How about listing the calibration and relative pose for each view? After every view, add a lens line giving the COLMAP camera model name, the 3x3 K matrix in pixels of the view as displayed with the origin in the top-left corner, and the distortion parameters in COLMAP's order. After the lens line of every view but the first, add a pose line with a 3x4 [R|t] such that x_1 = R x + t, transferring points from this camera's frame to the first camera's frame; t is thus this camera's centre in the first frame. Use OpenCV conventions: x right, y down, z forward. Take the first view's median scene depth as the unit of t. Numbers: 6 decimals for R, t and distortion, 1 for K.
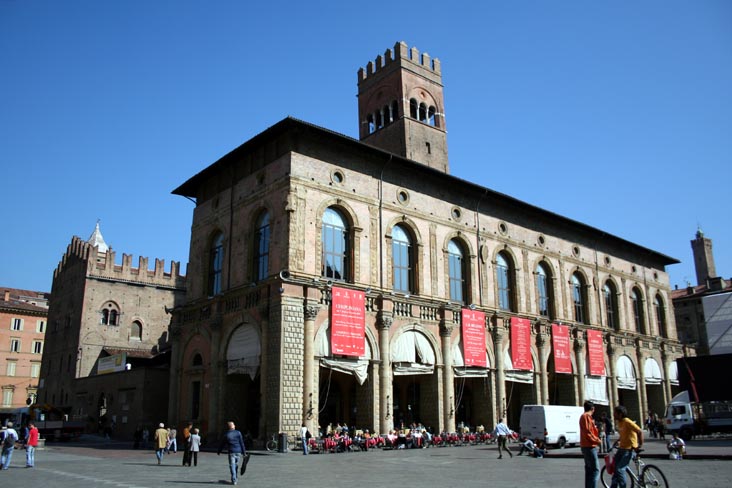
lens RADIAL K [[635.4, 0, 366.0], [0, 635.4, 244.0], [0, 0, 1]] dist [-0.170764, 0.136783]
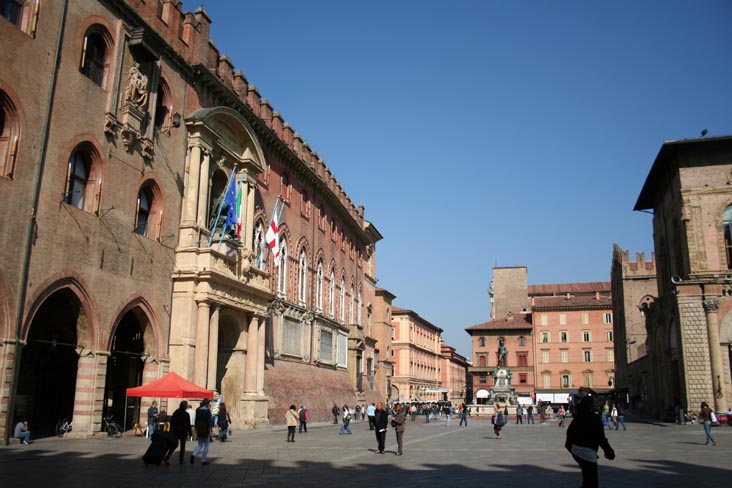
lens RADIAL K [[635.4, 0, 366.0], [0, 635.4, 244.0], [0, 0, 1]] dist [-0.170764, 0.136783]
pose [[0.544391, -0.181282, -0.819009, 0.469907], [0.212957, 0.974248, -0.074092, -0.051075], [0.811350, -0.134079, 0.568977, -0.128543]]
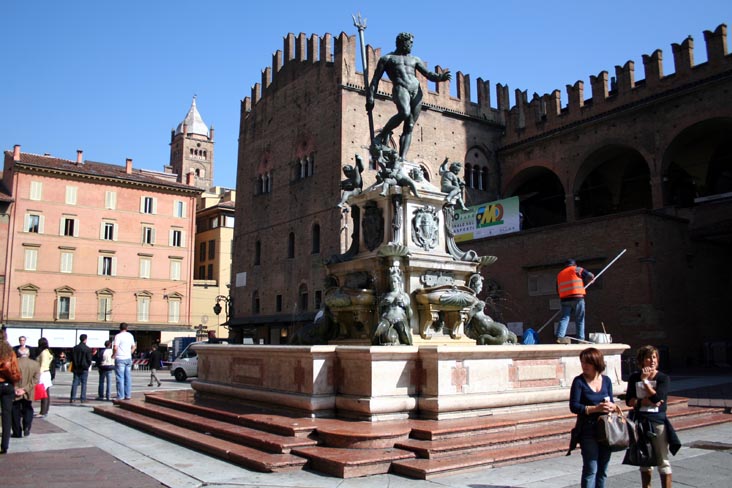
lens RADIAL K [[670.6, 0, 366.0], [0, 670.6, 244.0], [0, 0, 1]] dist [-0.110983, 0.001225]
pose [[0.996768, -0.004208, -0.080223, -0.674391], [0.014715, 0.991294, 0.130840, 0.205309], [0.078974, -0.131598, 0.988152, 0.671658]]
